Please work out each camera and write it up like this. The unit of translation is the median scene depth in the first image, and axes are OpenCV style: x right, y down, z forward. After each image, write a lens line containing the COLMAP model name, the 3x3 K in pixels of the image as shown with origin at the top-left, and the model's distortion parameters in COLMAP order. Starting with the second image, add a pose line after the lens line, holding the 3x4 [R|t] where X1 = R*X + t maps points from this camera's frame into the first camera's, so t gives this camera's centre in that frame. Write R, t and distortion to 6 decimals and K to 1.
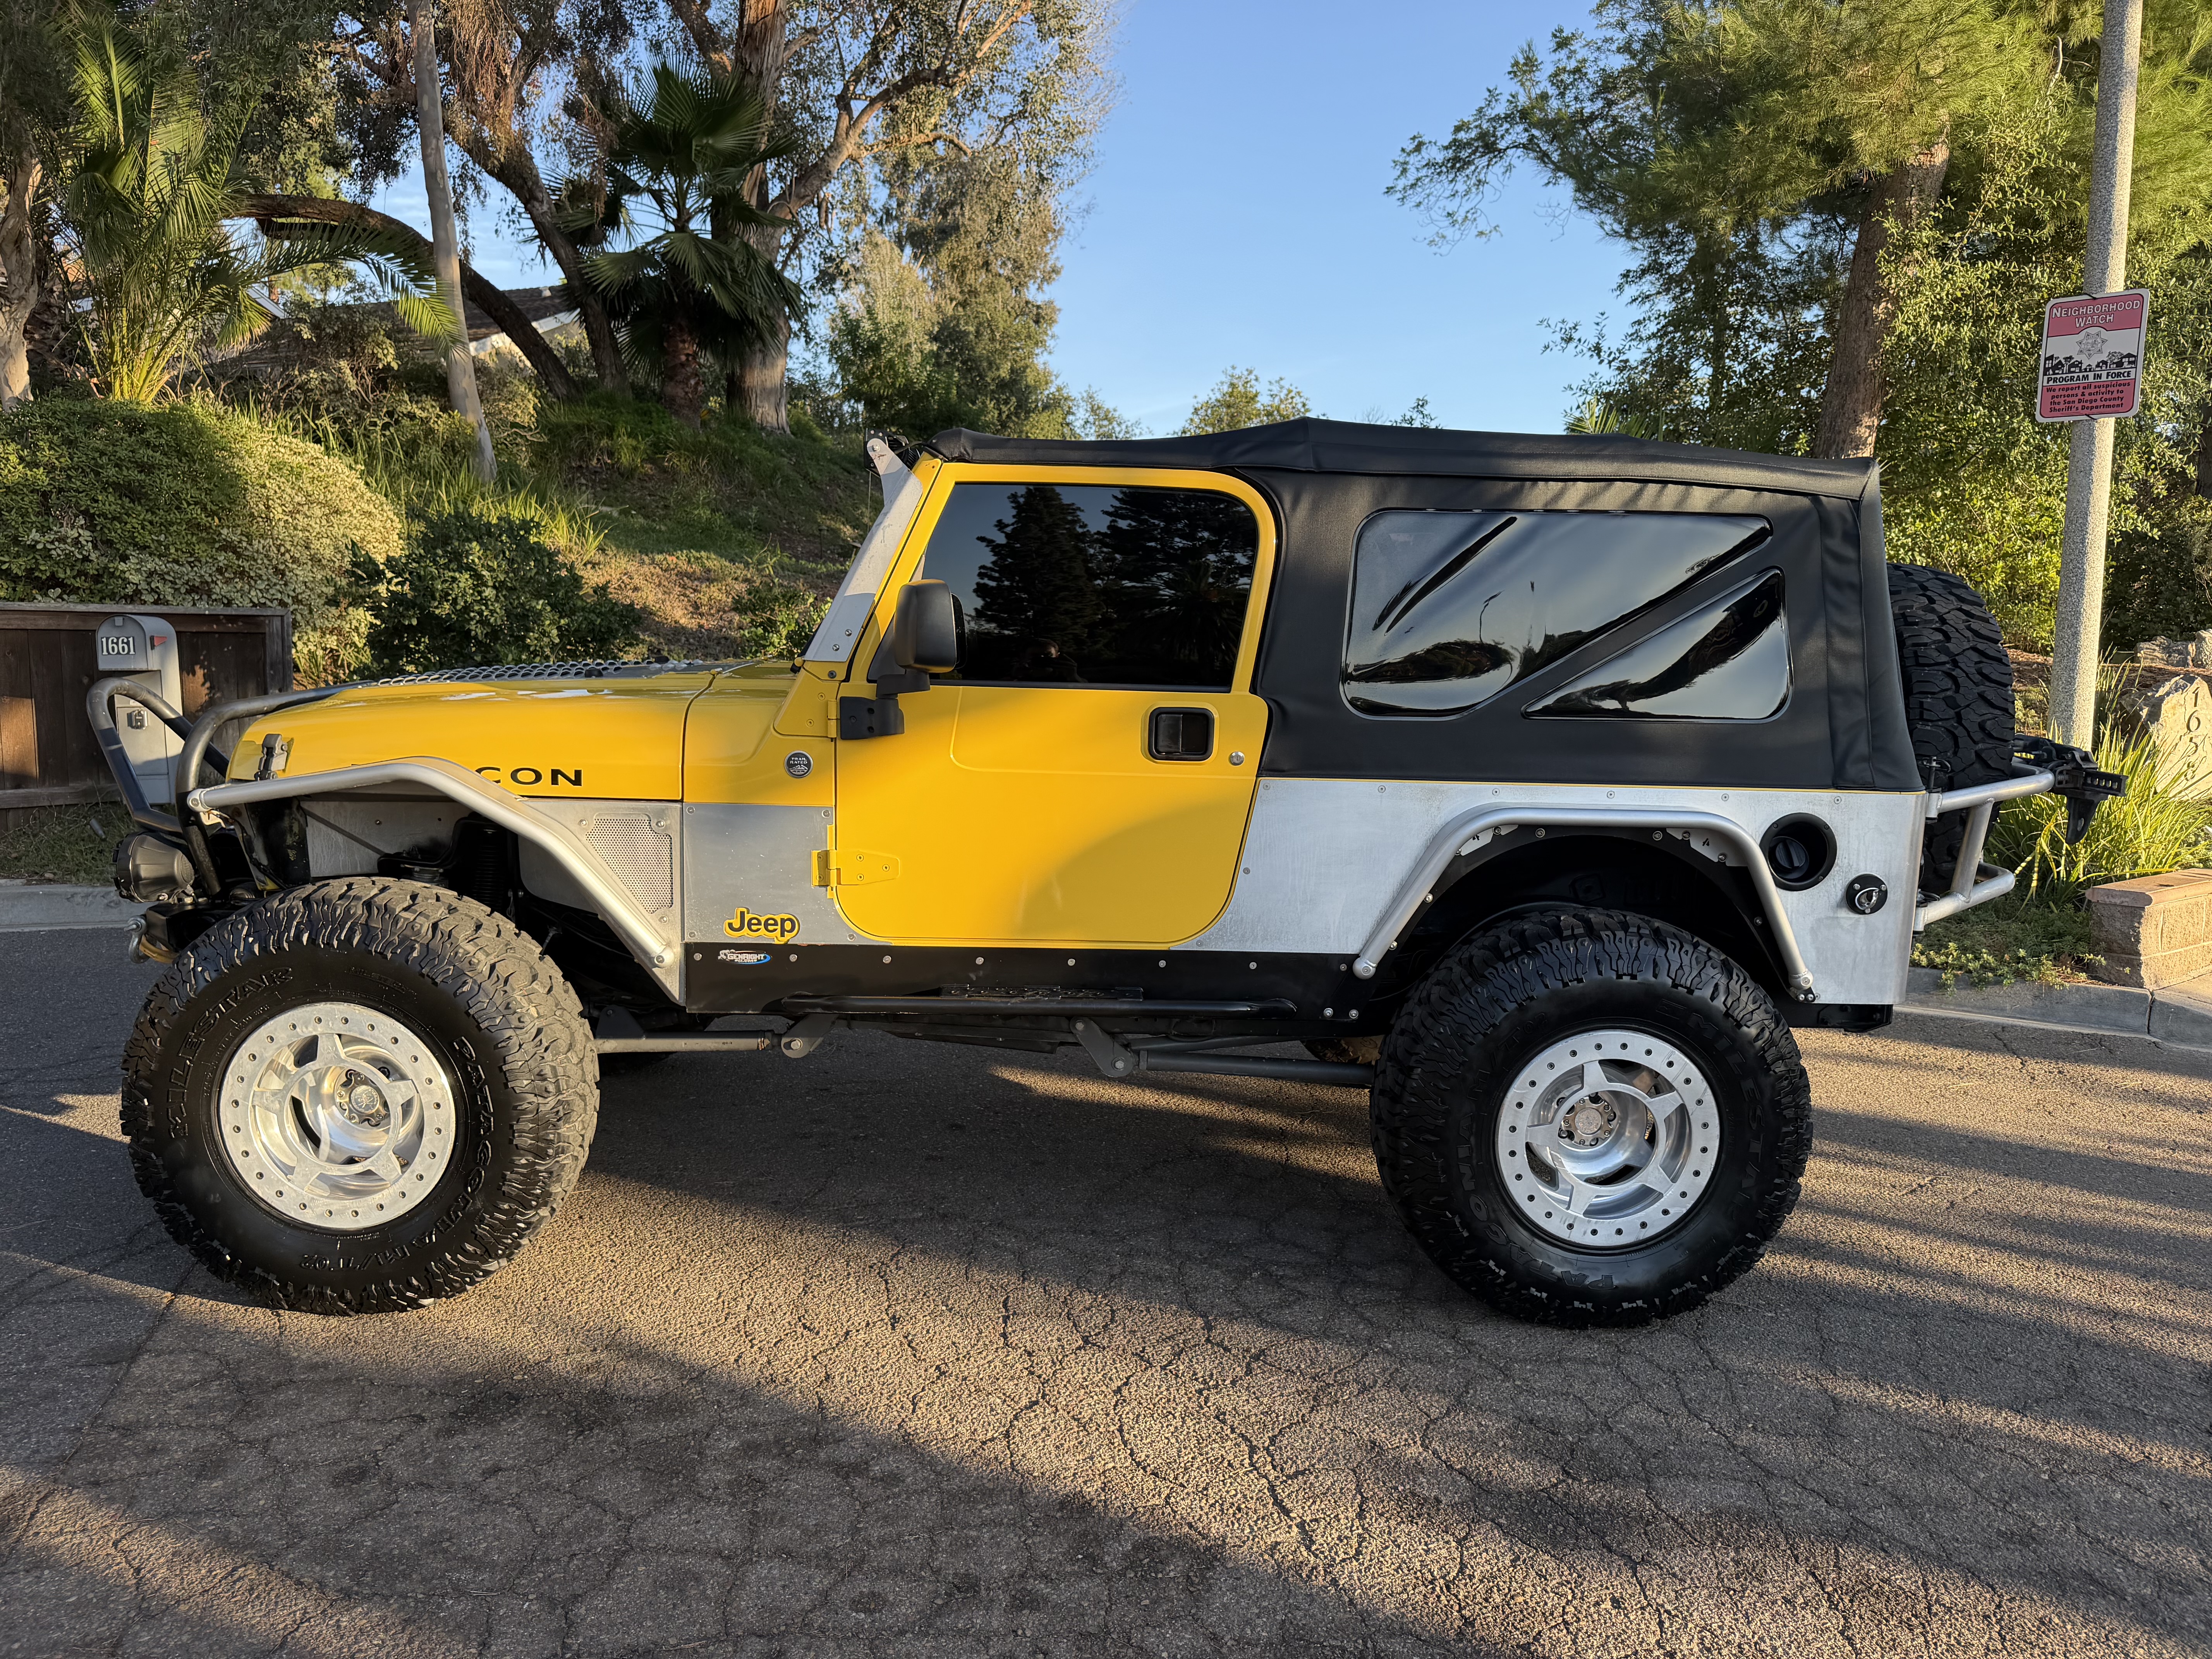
lens RADIAL K [[1595.1, 0, 1101.7], [0, 1595.1, 834.7], [0, 0, 1]] dist [0.023575, -0.024719]
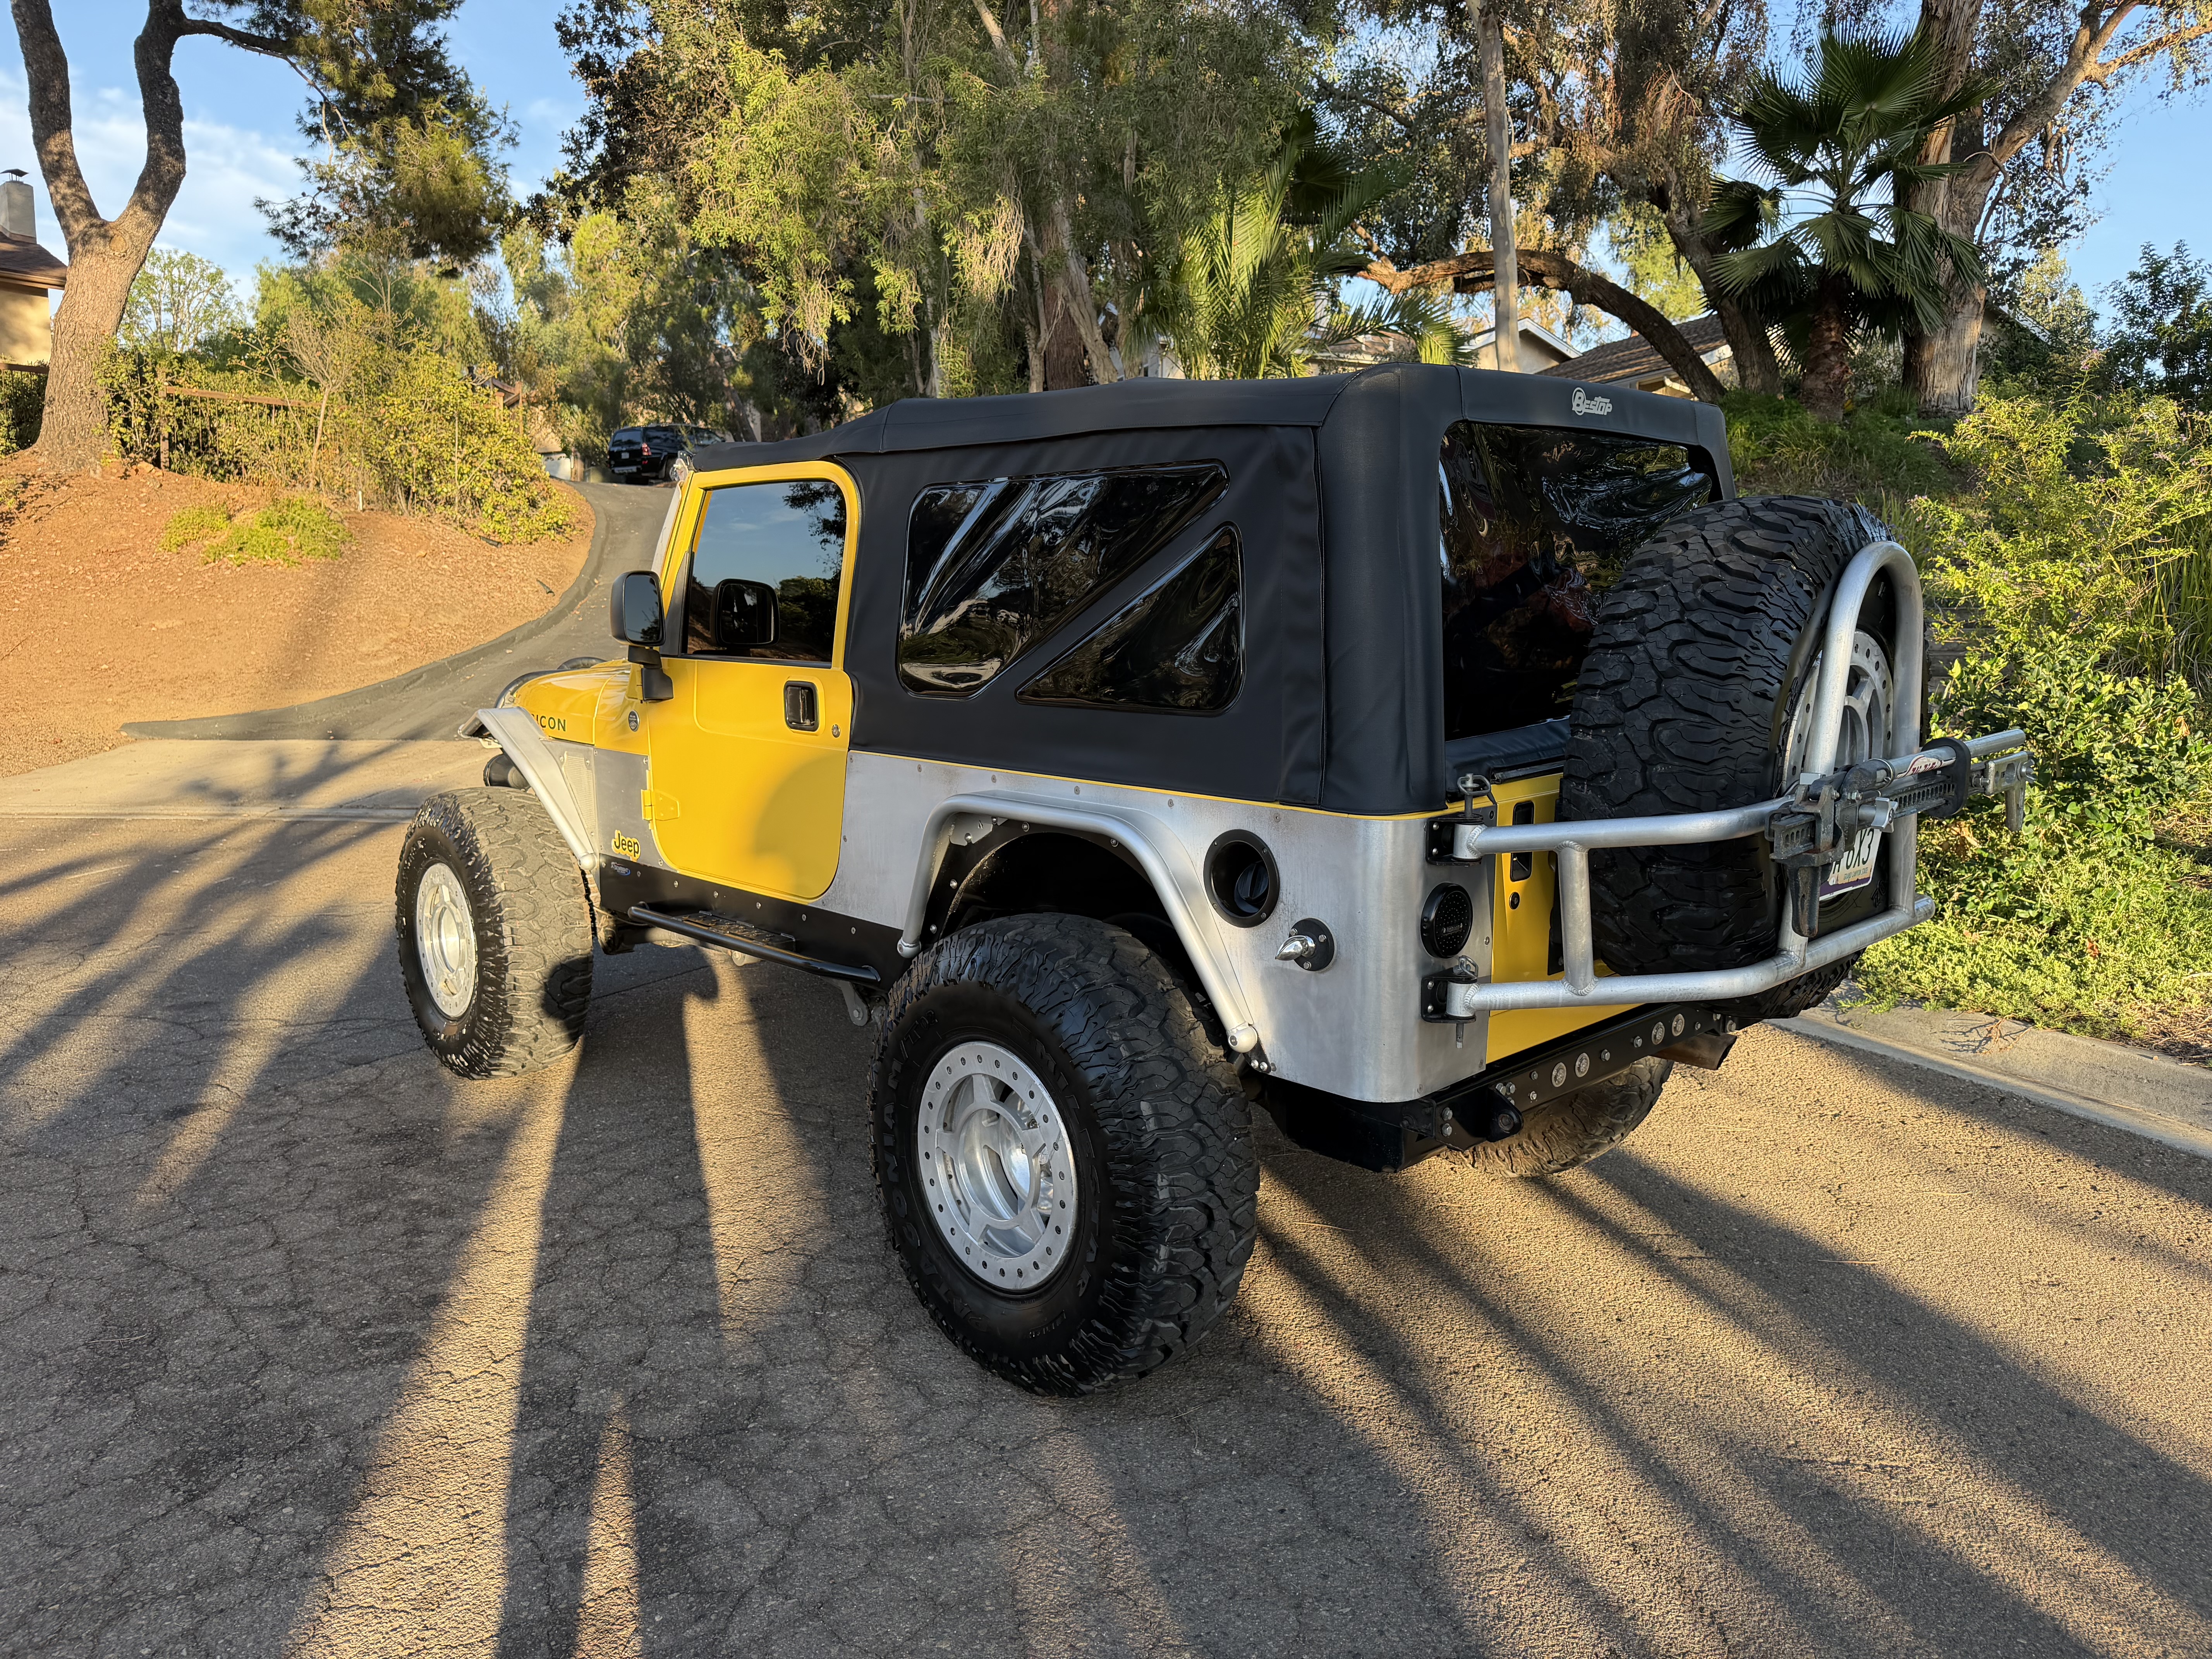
lens RADIAL K [[1595.1, 0, 1099.3], [0, 1595.1, 819.6], [0, 0, 1]] dist [0.023575, -0.024719]
pose [[0.696558, 0.085603, -0.712375, 0.955332], [-0.095829, 0.995062, 0.025871, -0.033077], [0.711072, 0.050246, 0.701322, 0.384273]]
